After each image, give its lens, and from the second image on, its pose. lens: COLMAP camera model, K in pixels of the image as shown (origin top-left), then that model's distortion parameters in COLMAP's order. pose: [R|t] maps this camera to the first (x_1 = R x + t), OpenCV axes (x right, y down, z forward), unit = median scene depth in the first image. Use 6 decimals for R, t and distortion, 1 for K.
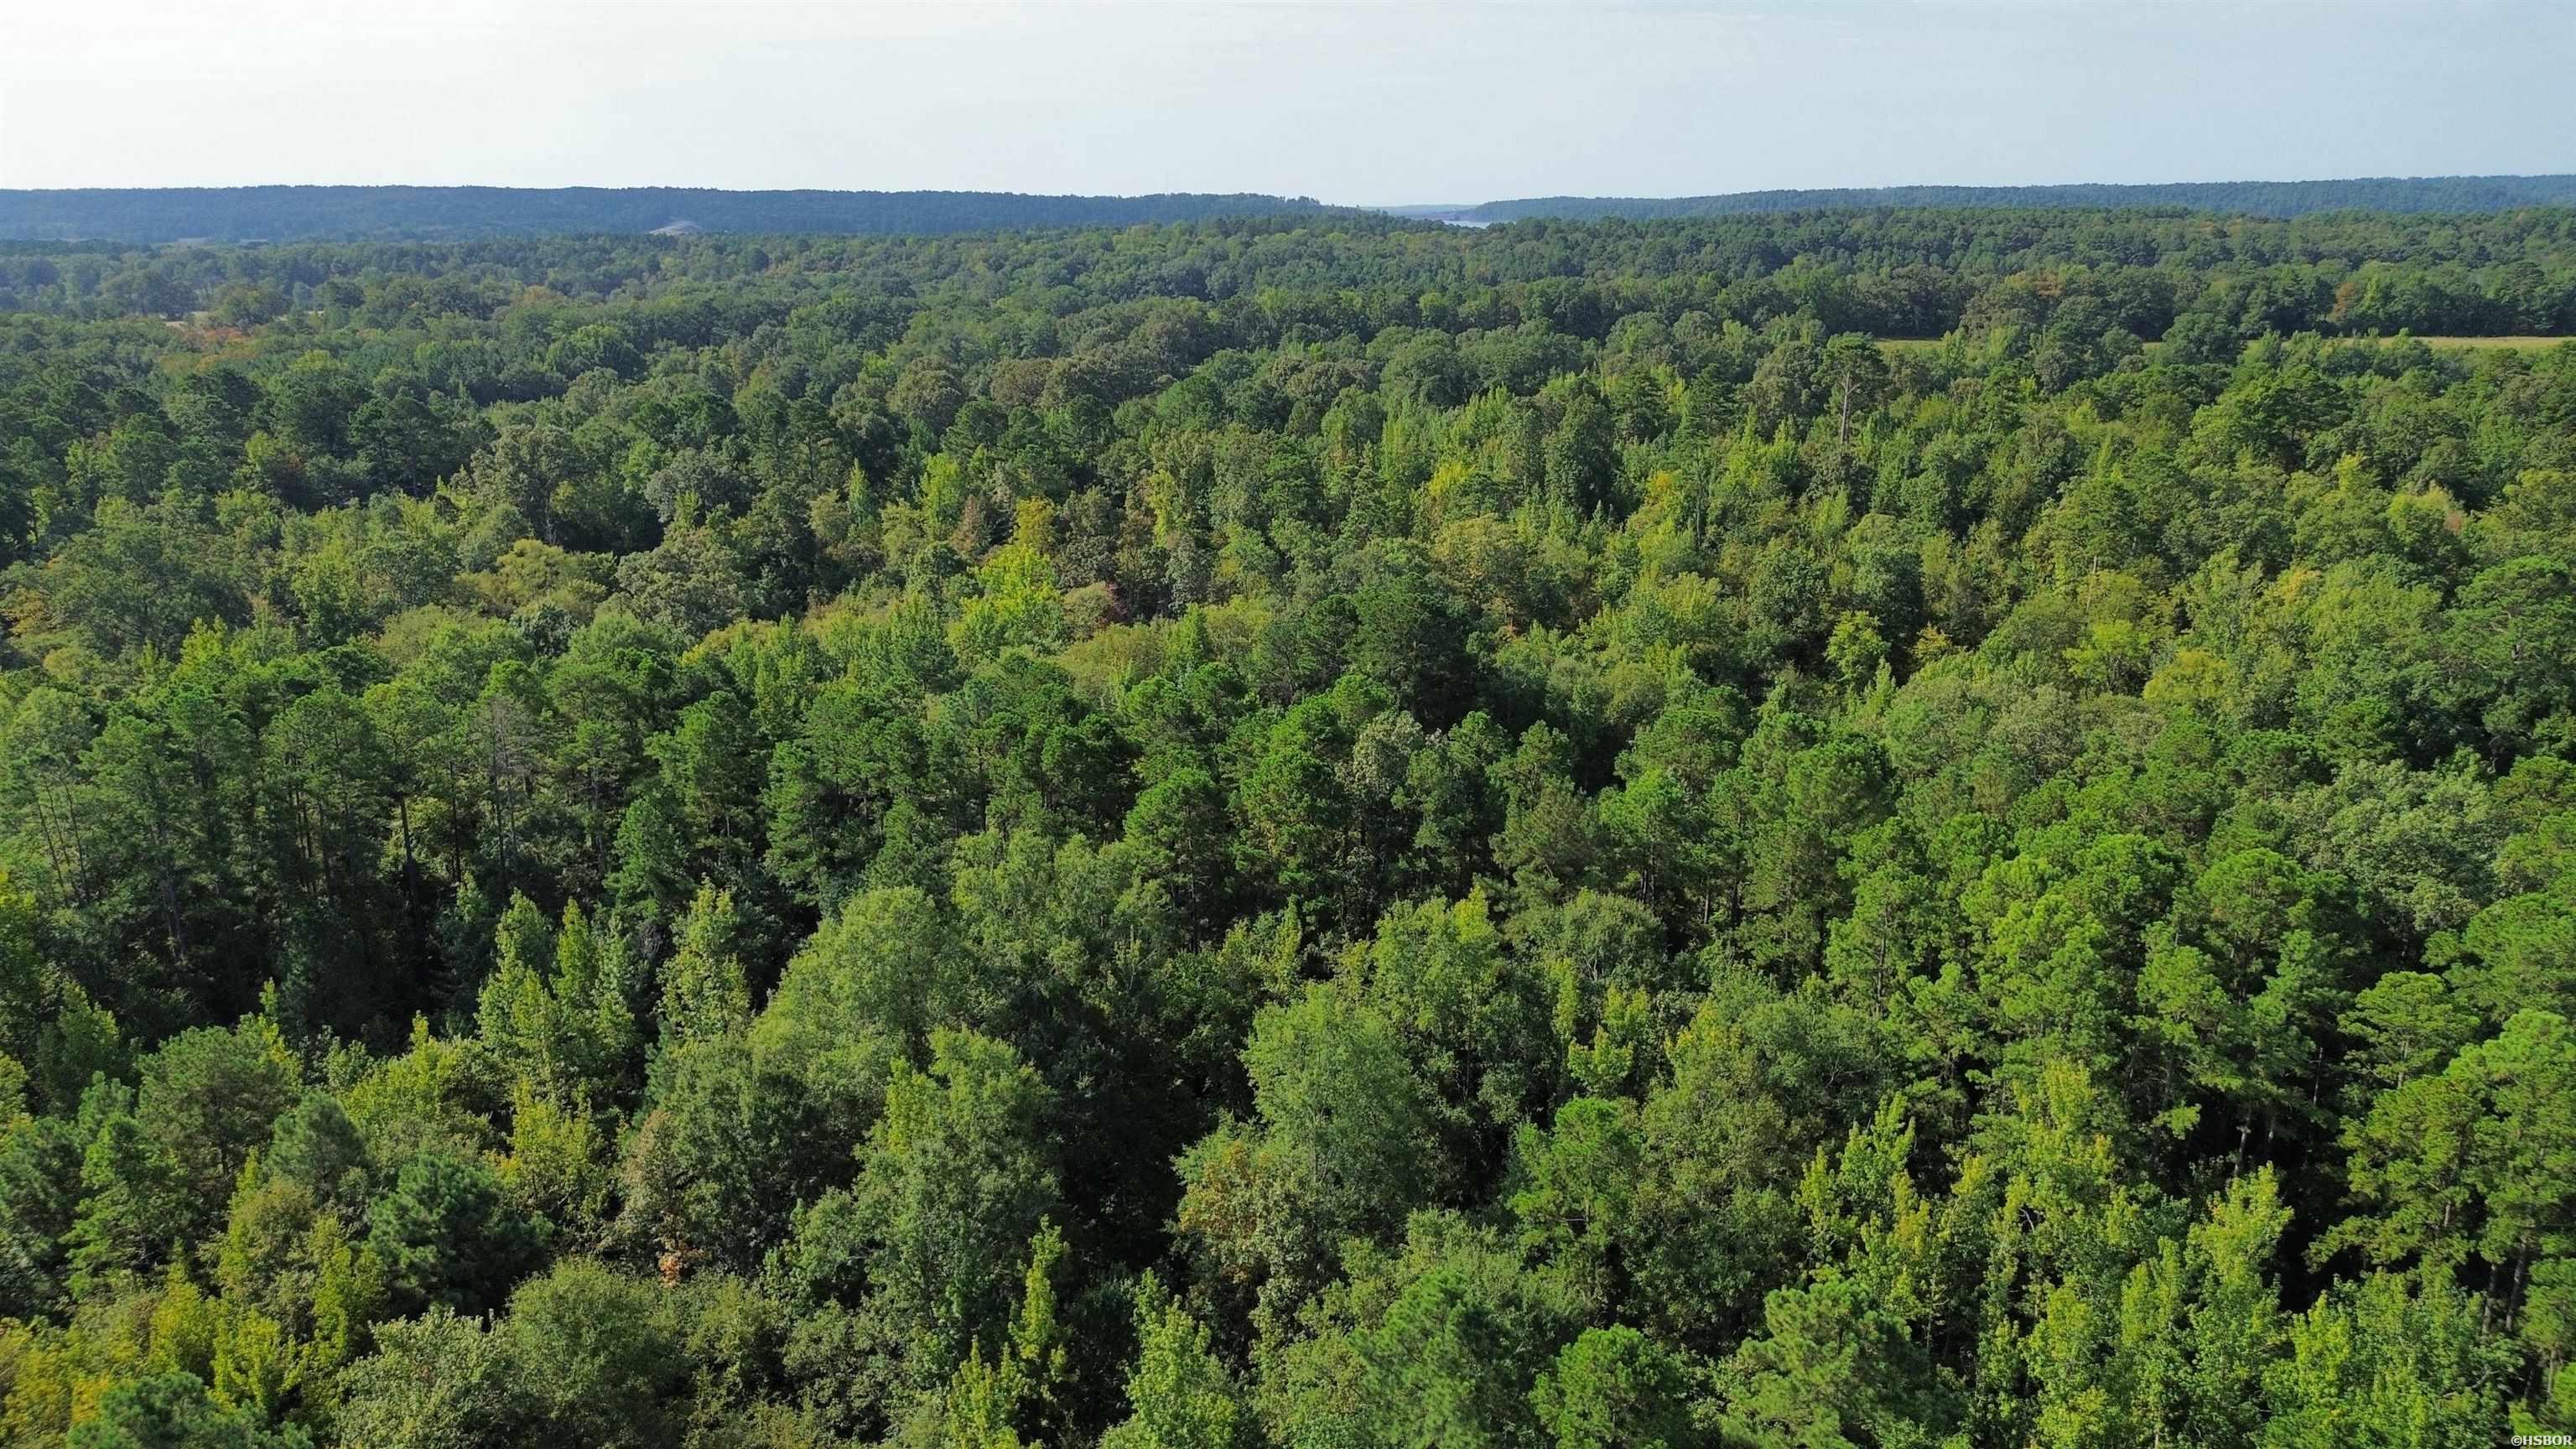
lens RADIAL K [[1868.5, 0, 1285.6], [0, 1868.5, 728.9], [0, 0, 1]] dist [0.064666, -0.061598]
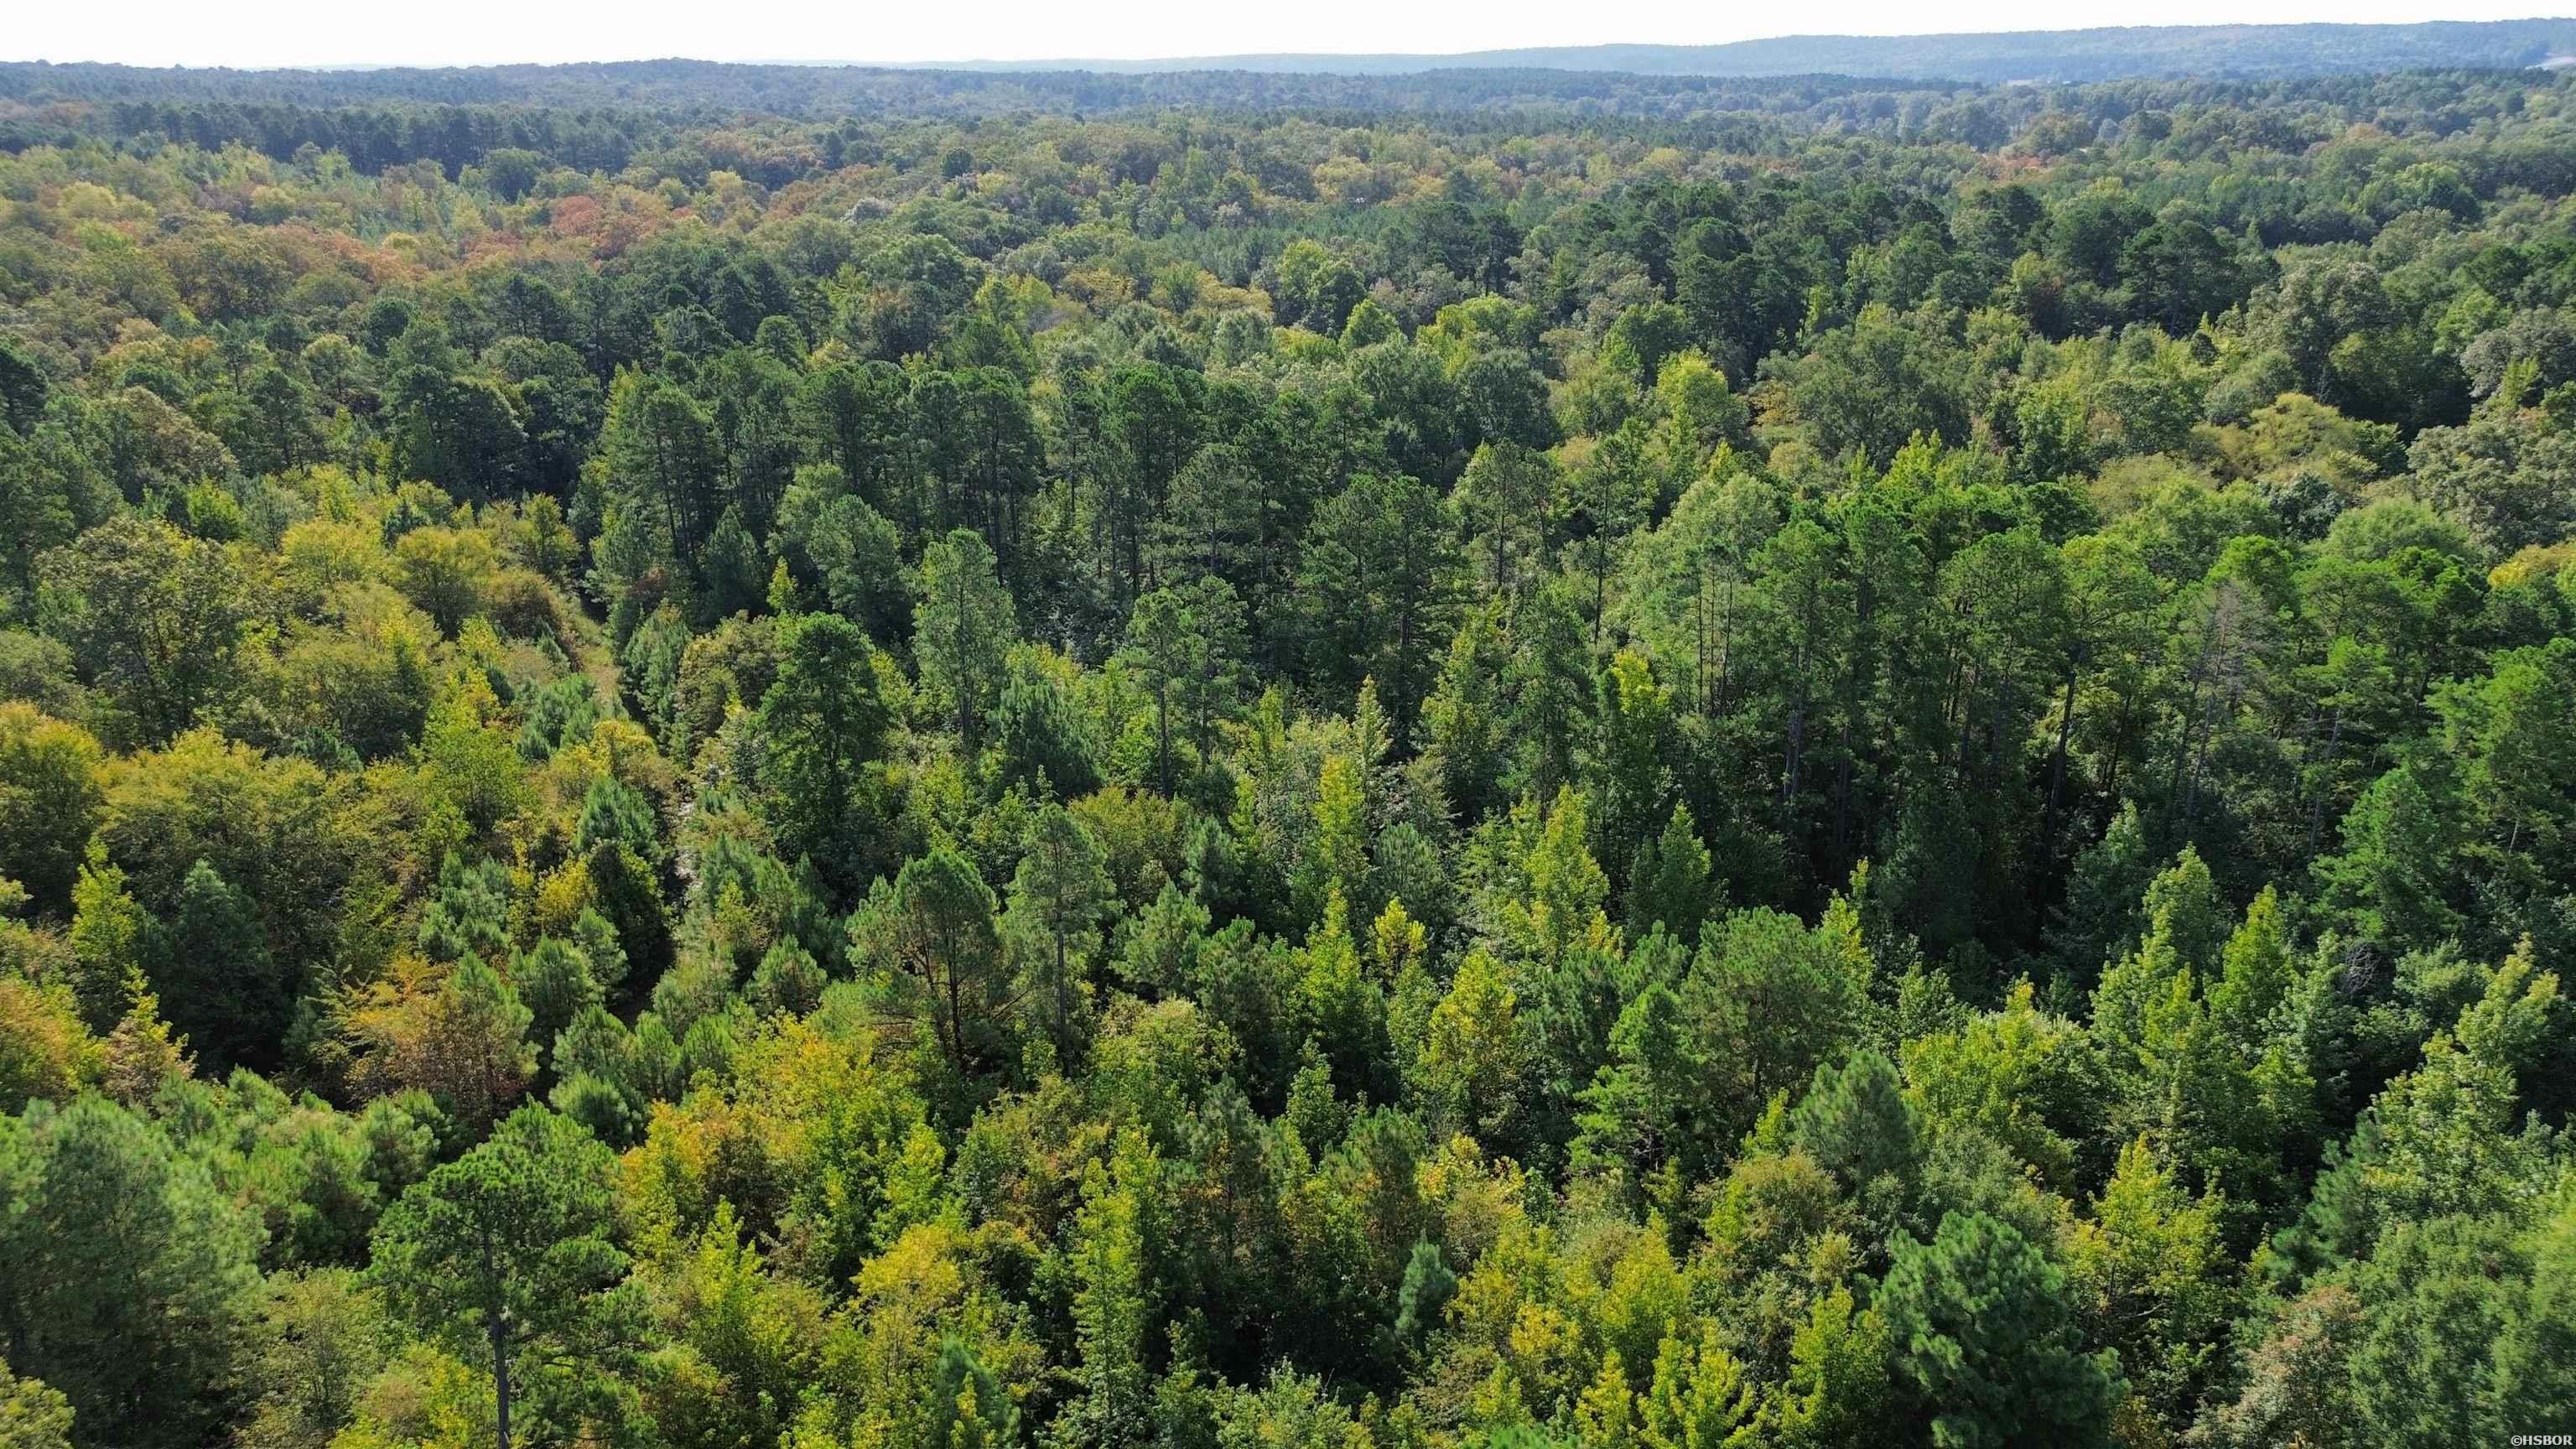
lens RADIAL K [[1868.5, 0, 1285.6], [0, 1868.5, 728.9], [0, 0, 1]] dist [0.064666, -0.061598]
pose [[0.651797, 0.262241, -0.711611, -0.073878], [-0.208612, 0.964113, 0.164216, -0.003507], [0.729138, 0.041415, 0.683113, 0.139963]]
